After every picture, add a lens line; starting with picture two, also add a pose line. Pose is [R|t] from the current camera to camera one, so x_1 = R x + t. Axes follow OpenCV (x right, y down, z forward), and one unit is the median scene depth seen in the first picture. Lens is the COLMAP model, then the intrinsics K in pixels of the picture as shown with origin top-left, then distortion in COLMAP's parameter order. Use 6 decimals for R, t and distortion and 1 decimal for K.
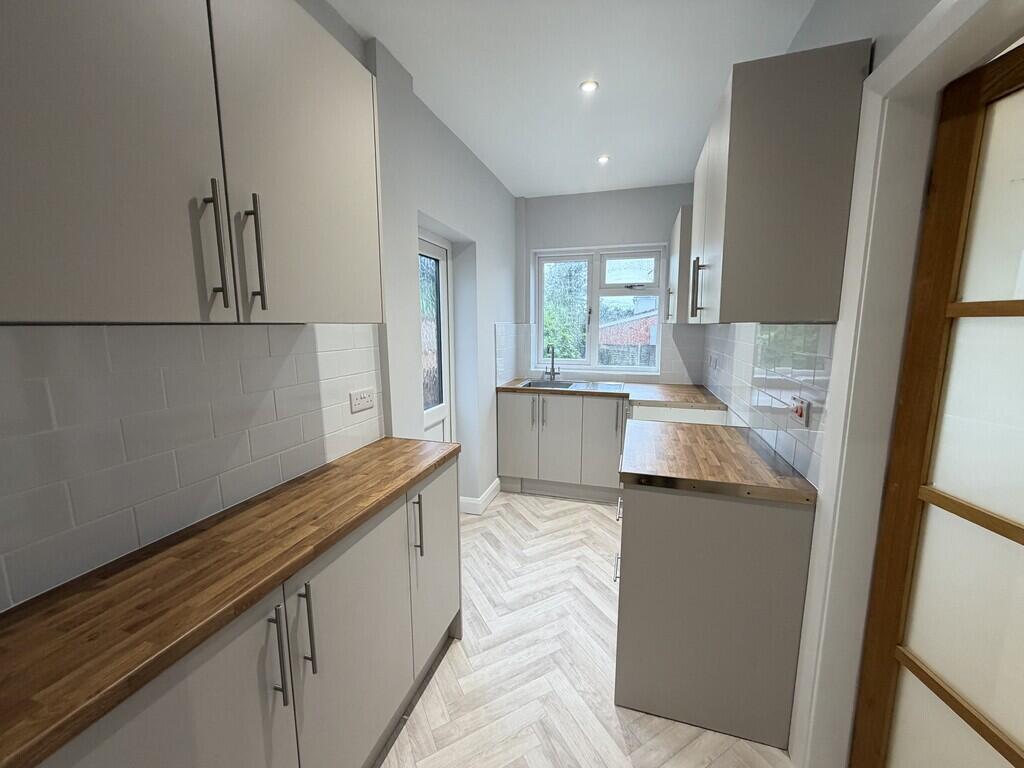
lens RADIAL K [[406.2, 0, 511.5], [0, 406.2, 383.4], [0, 0, 1]] dist [0.003626, 0.000074]
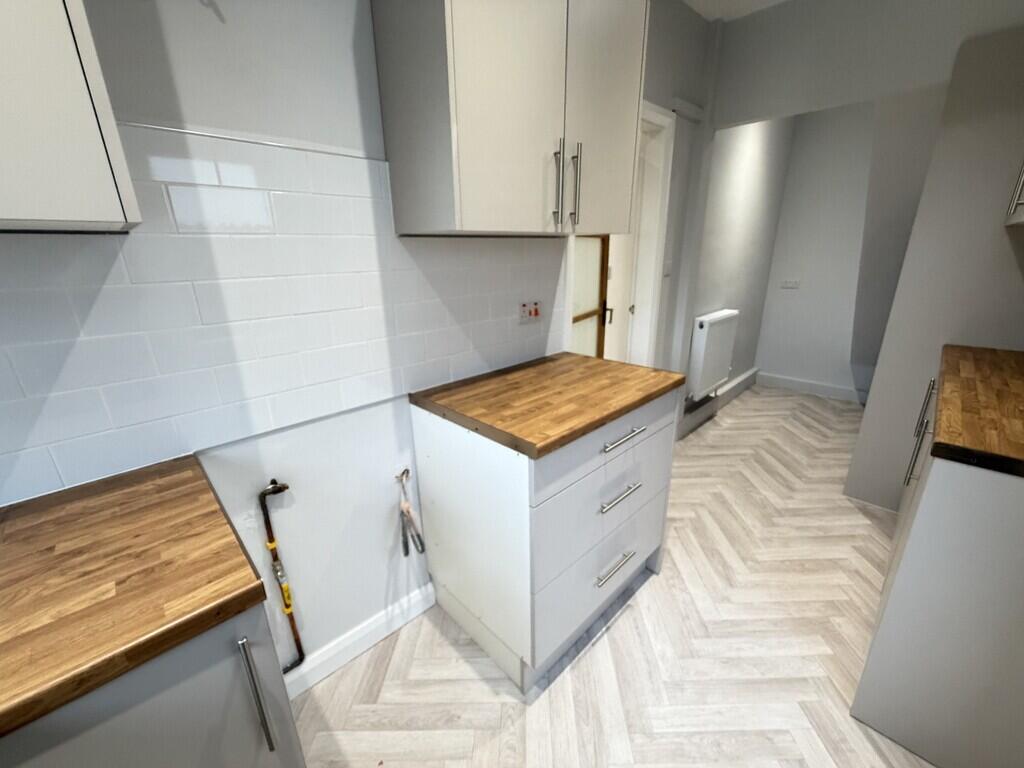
lens RADIAL K [[406.2, 0, 512.1], [0, 406.2, 383.9], [0, 0, 1]] dist [0.003626, 0.000074]
pose [[-0.874727, -0.130755, 0.466643, 0.134059], [0.089943, 0.902381, 0.421449, -0.213842], [-0.476196, 0.410624, -0.777576, 1.697499]]
